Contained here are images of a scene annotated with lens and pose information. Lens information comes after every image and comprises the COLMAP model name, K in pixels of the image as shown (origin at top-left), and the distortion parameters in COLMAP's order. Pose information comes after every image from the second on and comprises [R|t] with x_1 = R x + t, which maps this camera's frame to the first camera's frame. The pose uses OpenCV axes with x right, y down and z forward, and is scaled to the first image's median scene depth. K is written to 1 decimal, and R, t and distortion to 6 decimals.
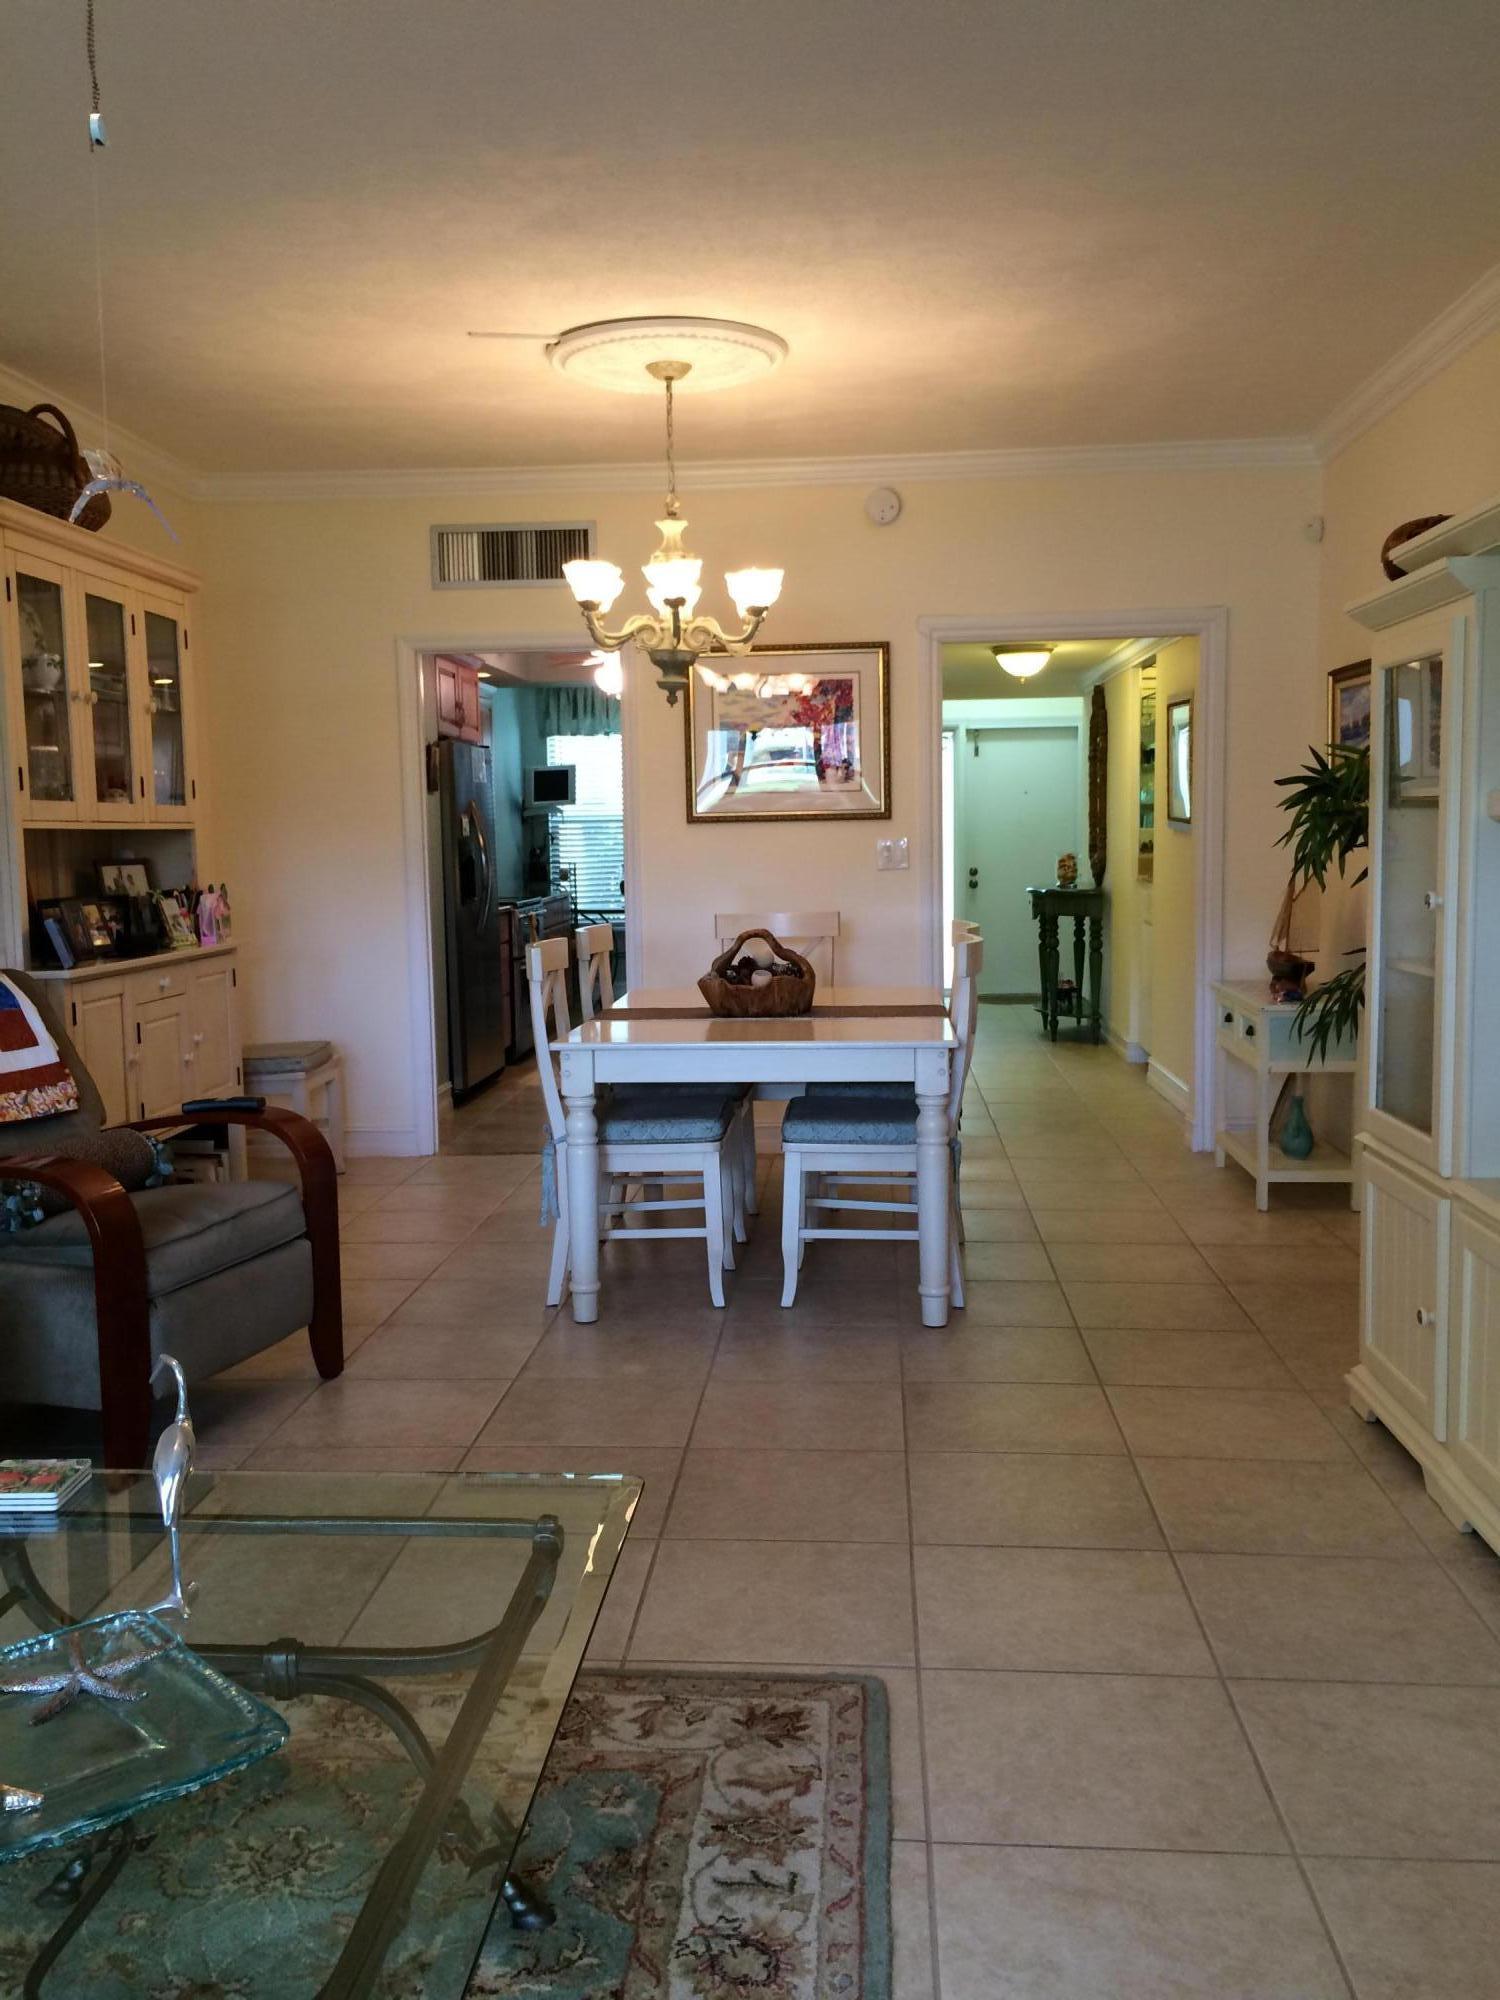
lens RADIAL K [[1692.4, 0, 745.9], [0, 1692.4, 994.7], [0, 0, 1]] dist [0.016884, 0.001730]
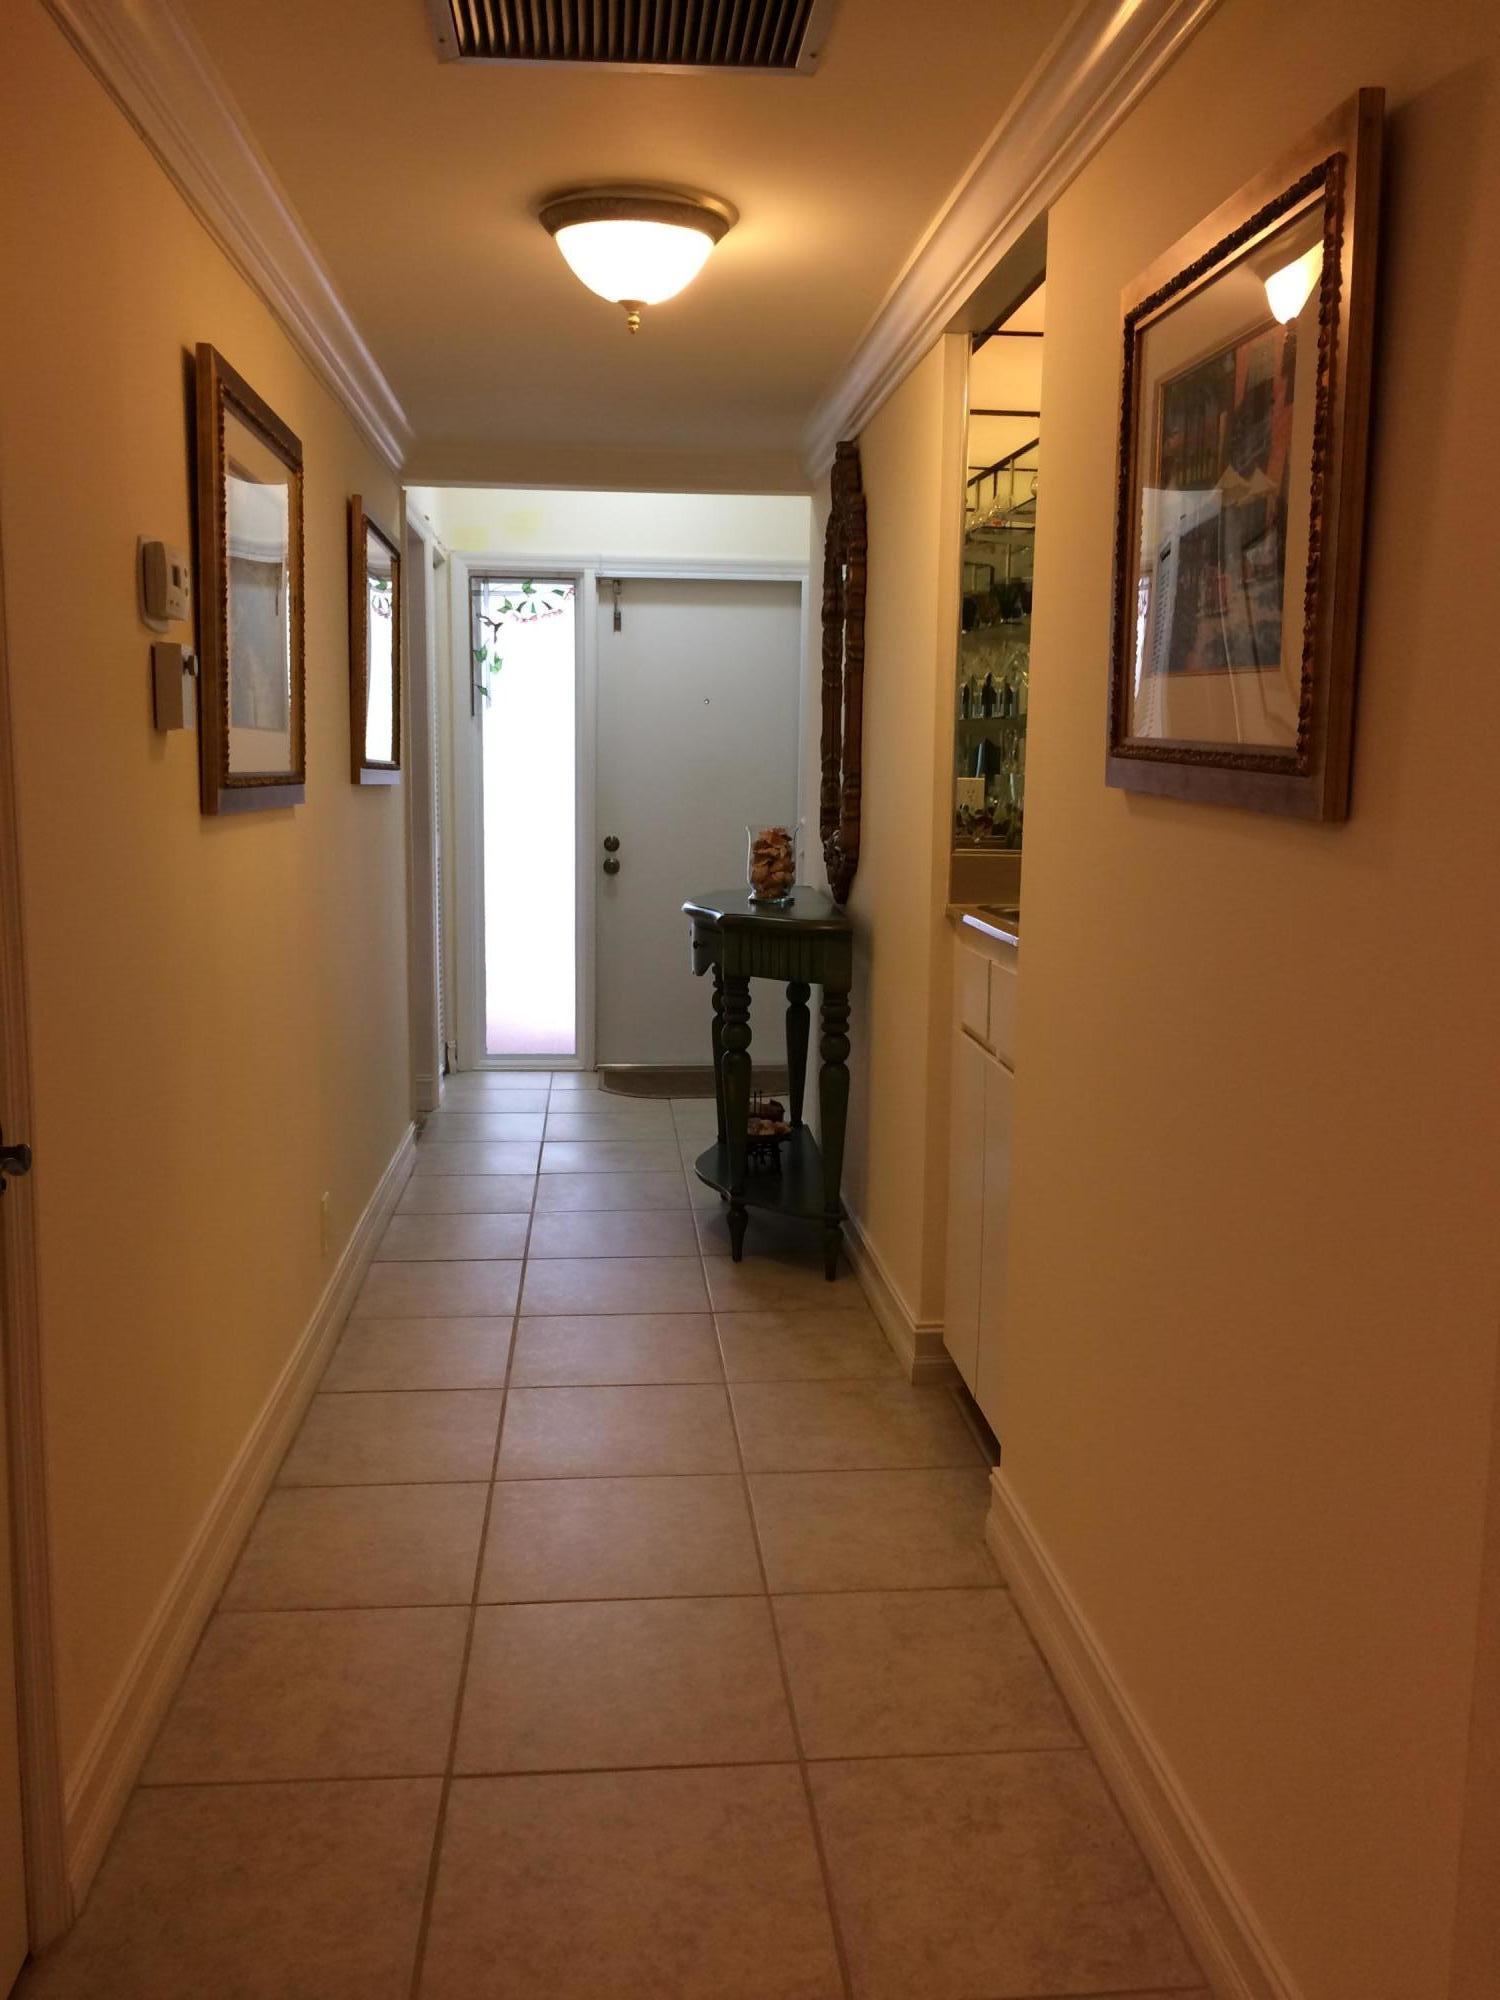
lens RADIAL K [[1692.4, 0, 748.5], [0, 1692.4, 1001.2], [0, 0, 1]] dist [0.016884, 0.001730]
pose [[0.986848, 0.001598, 0.161642, 0.111602], [-0.008960, 0.998955, 0.044826, -0.057952], [-0.161401, -0.045685, 0.985831, 0.560377]]
